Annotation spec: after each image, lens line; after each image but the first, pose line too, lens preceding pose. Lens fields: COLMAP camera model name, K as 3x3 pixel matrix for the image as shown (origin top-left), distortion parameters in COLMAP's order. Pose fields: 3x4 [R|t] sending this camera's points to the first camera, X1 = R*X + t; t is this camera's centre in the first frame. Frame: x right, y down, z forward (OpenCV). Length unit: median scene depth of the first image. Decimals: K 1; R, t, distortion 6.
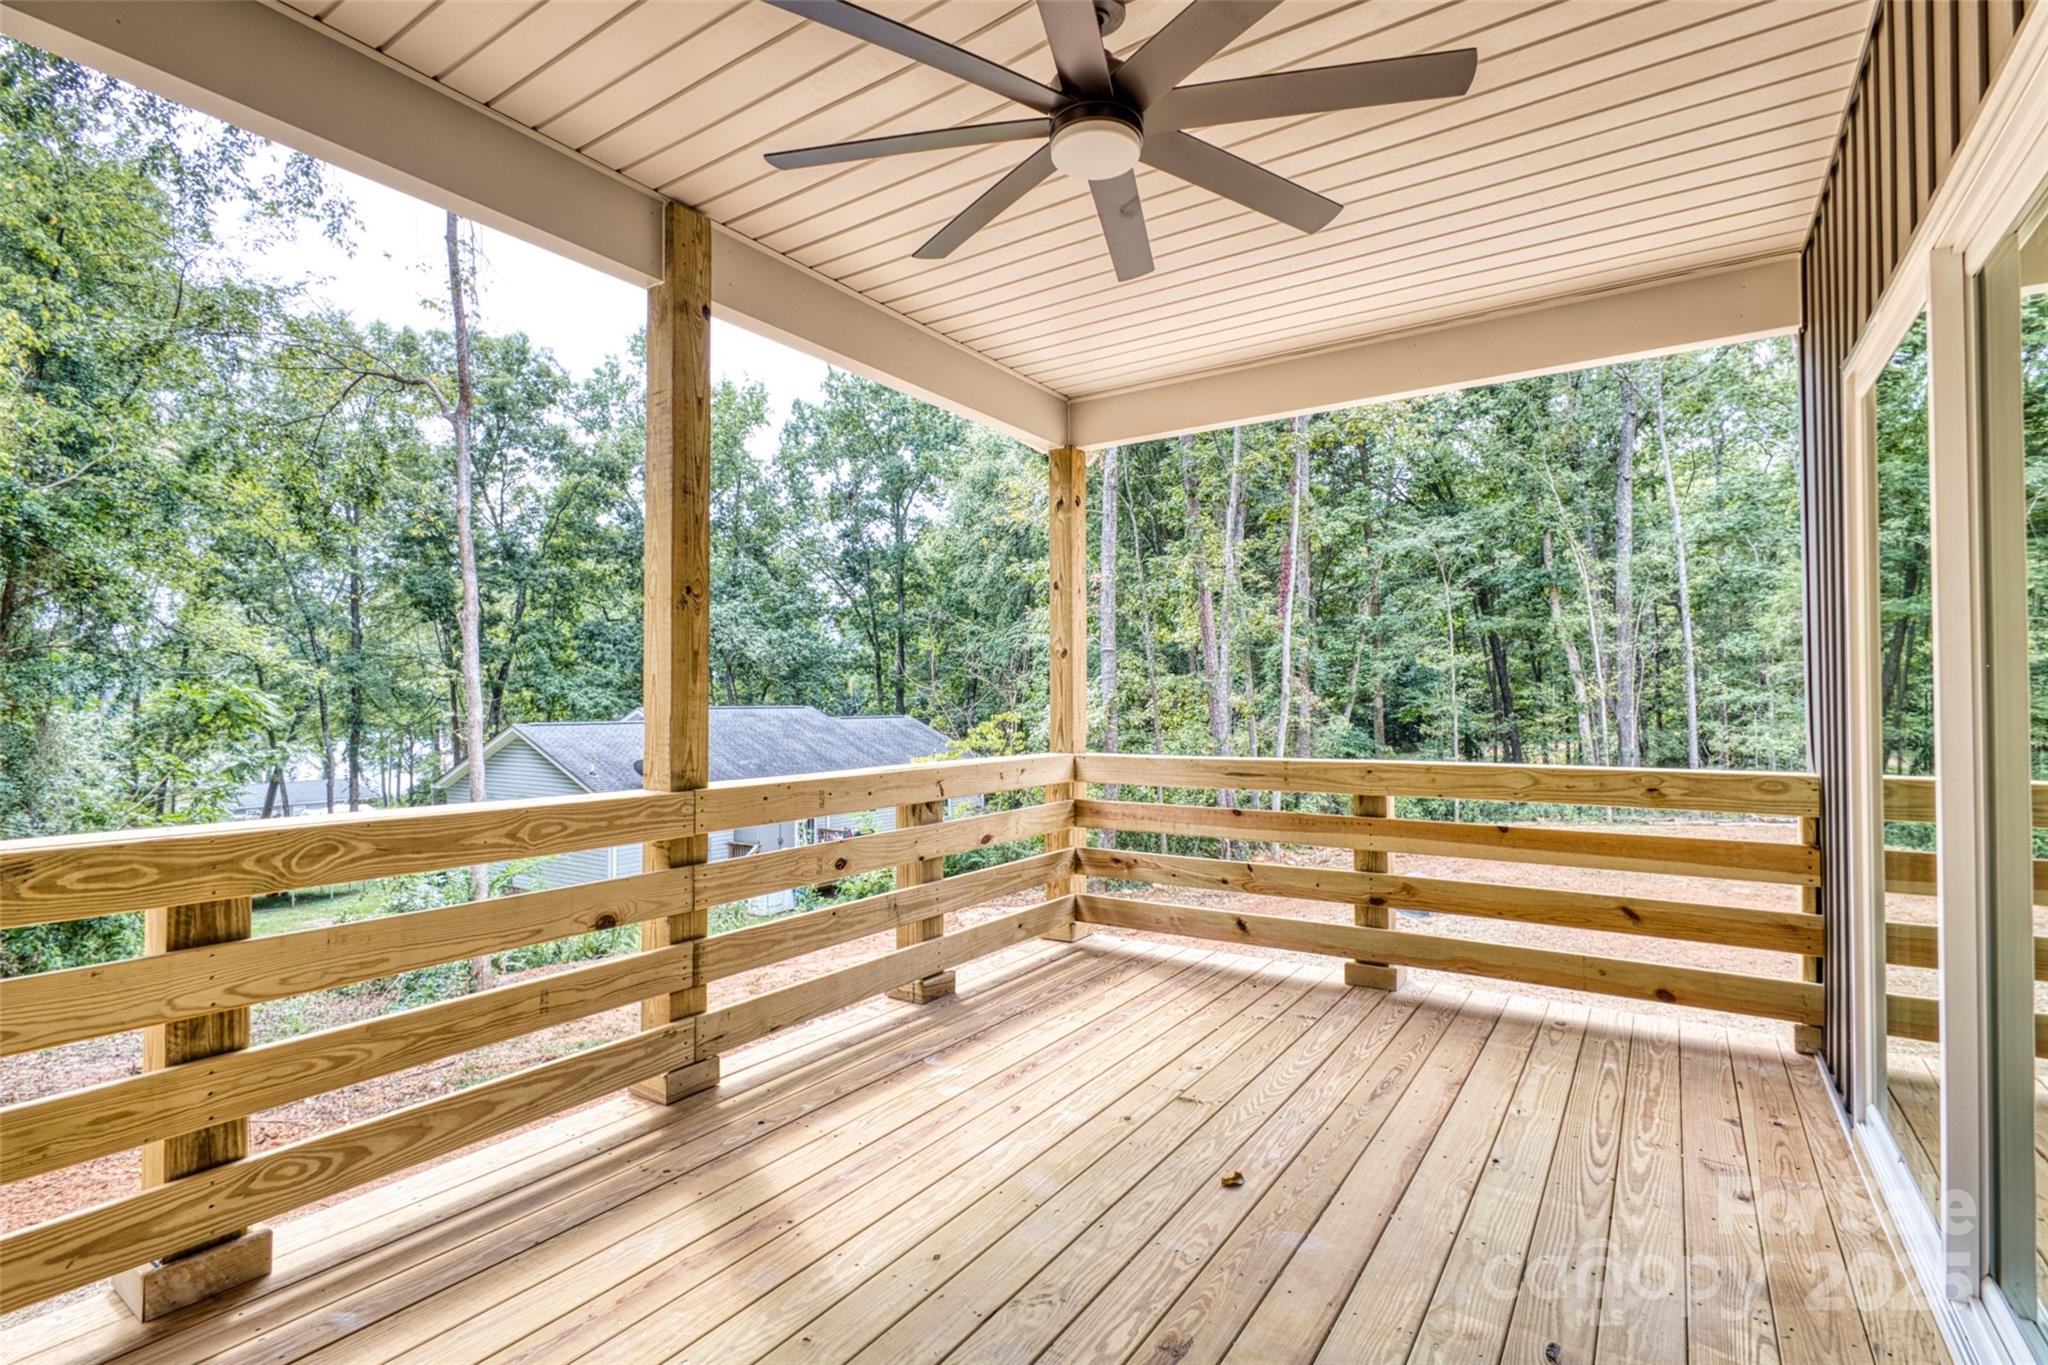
lens RADIAL K [[965.2, 0, 1024.0], [0, 965.2, 682.5], [0, 0, 1]] dist [-0.000958, 0.000057]
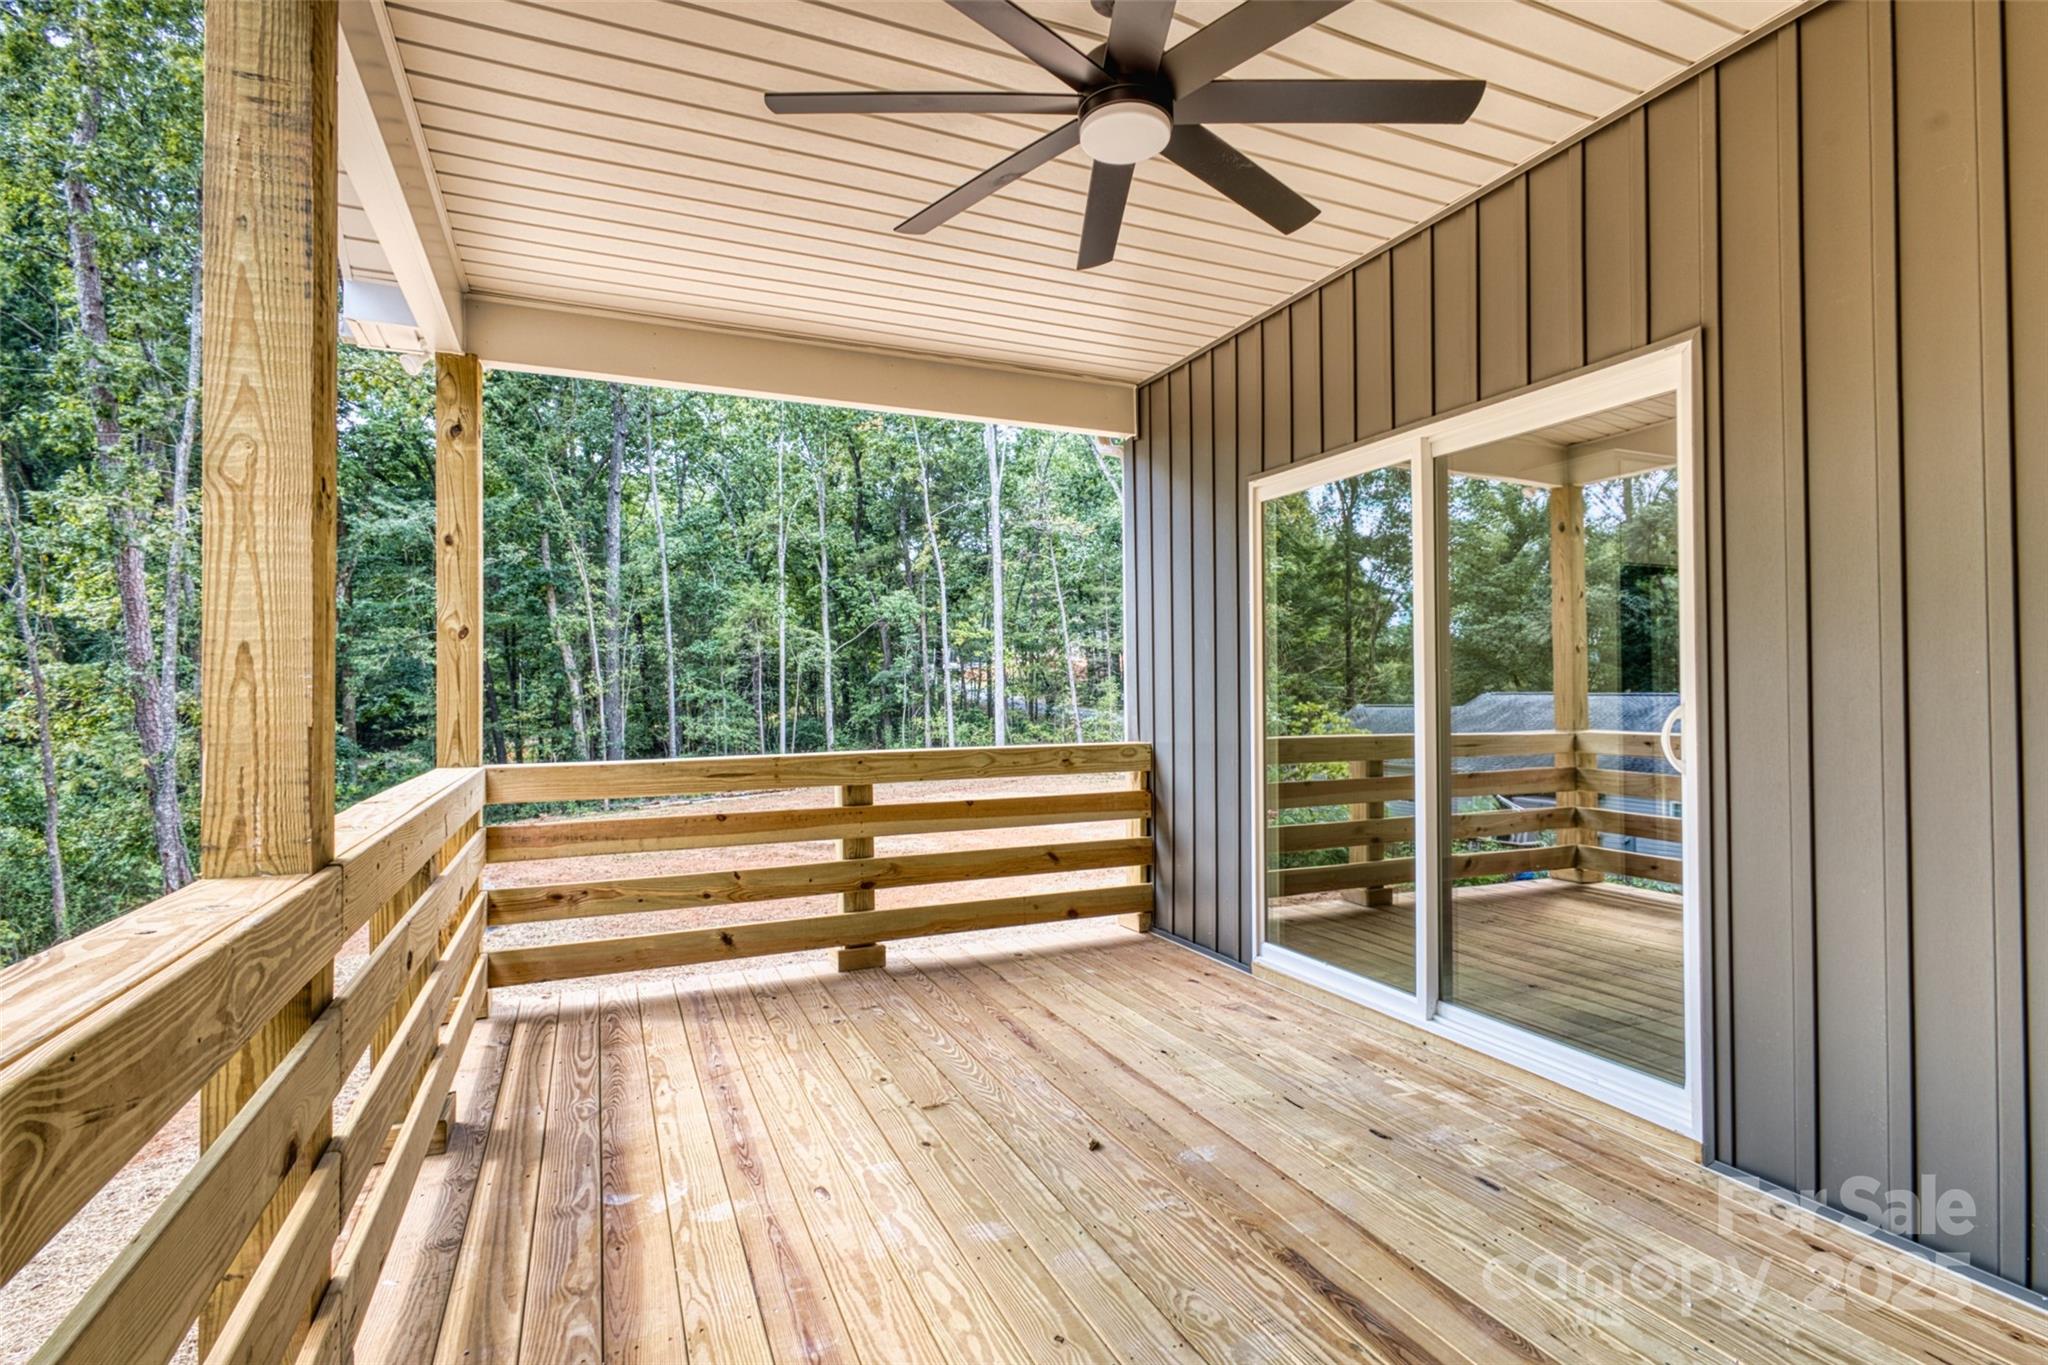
lens RADIAL K [[972.9, 0, 1005.5], [0, 972.9, 677.4], [0, 0, 1]] dist [0.002379, 0.000357]
pose [[0.541711, 0.011533, 0.840485, -0.467104], [-0.009114, 0.999928, -0.007847, 0.008334], [-0.840515, -0.003410, 0.541777, 0.315718]]
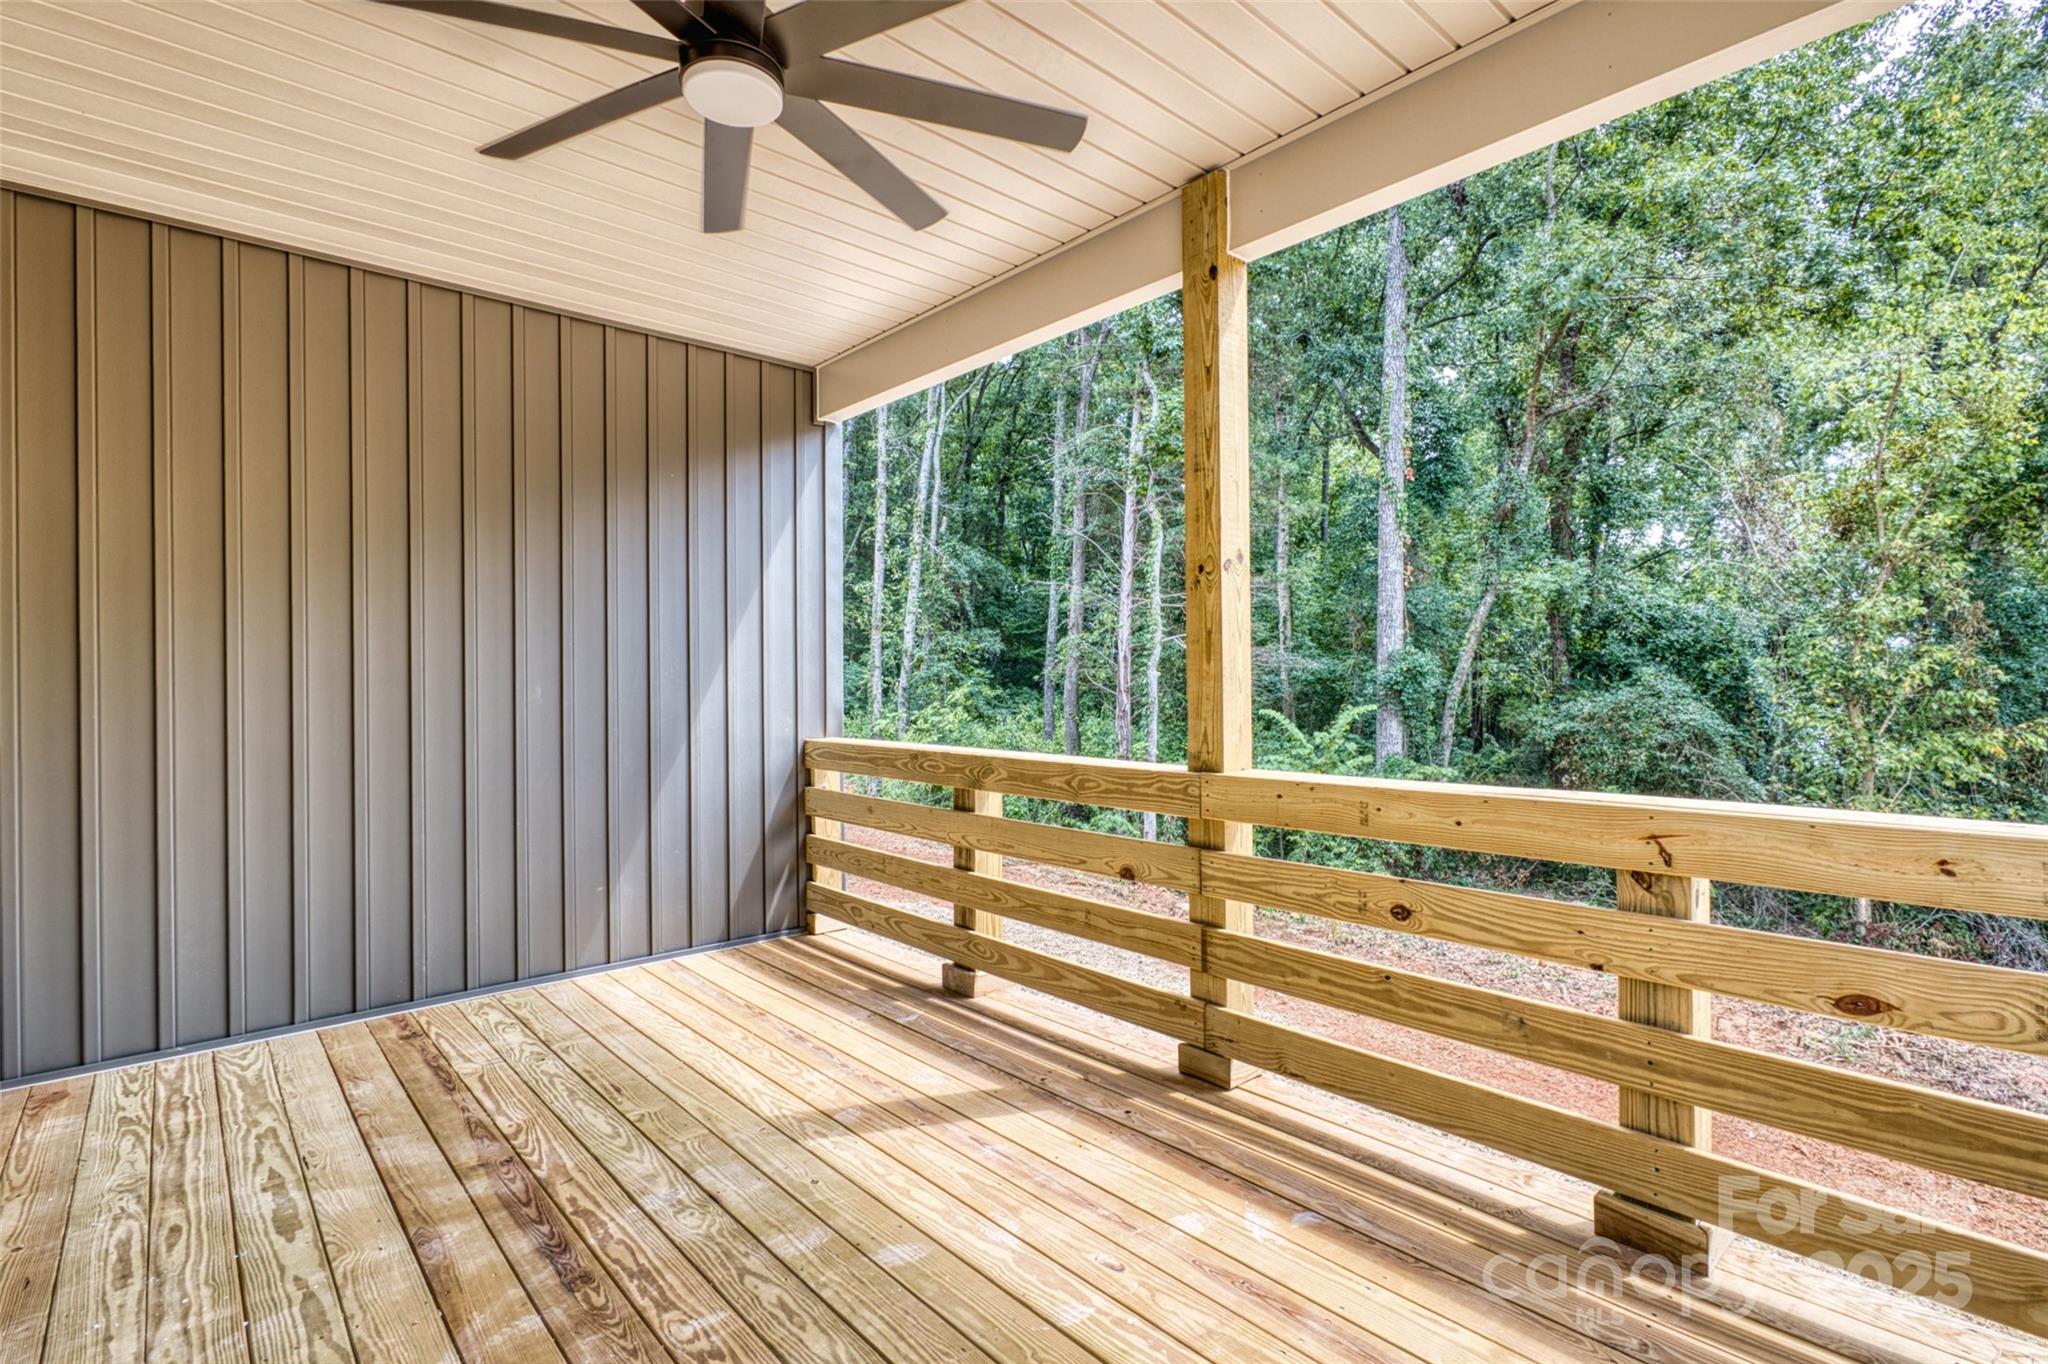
lens RADIAL K [[965.2, 0, 1024.0], [0, 965.2, 682.0], [0, 0, 1]] dist [-0.000958, 0.000057]
pose [[-0.246931, 0.004565, -0.969022, 0.511009], [0.026632, 0.999643, -0.002077, 0.013064], [0.968667, -0.026320, -0.246964, 0.837092]]
